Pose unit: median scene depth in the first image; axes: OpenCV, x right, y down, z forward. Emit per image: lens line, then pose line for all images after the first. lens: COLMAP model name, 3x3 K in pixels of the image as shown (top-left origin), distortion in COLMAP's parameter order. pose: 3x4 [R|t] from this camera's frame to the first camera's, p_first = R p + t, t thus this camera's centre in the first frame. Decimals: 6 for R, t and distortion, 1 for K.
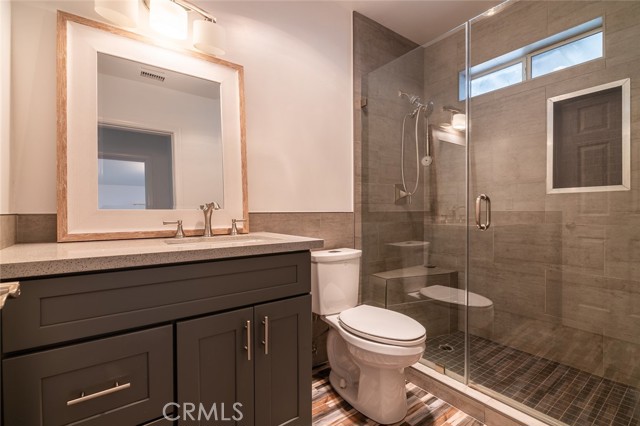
lens RADIAL K [[291.2, 0, 321.8], [0, 291.2, 214.1], [0, 0, 1]] dist [0.002743, 0.000141]
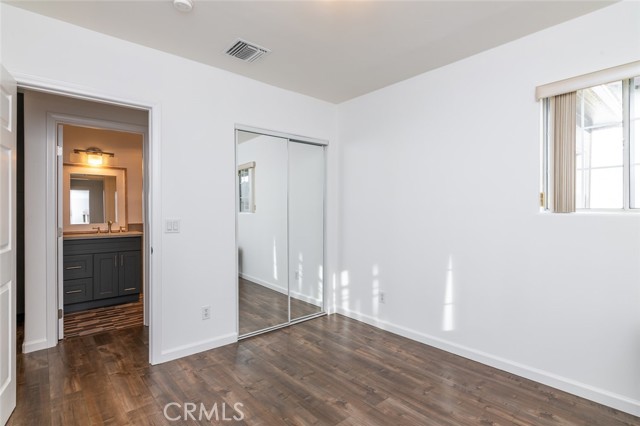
lens RADIAL K [[319.0, 0, 320.2], [0, 319.0, 210.0], [0, 0, 1]] dist [-0.005358, -0.000961]
pose [[0.997947, 0.001899, 0.064015, 1.369886], [-0.002196, 0.999987, 0.004570, -0.155649], [-0.064006, -0.004701, 0.997938, -2.101250]]
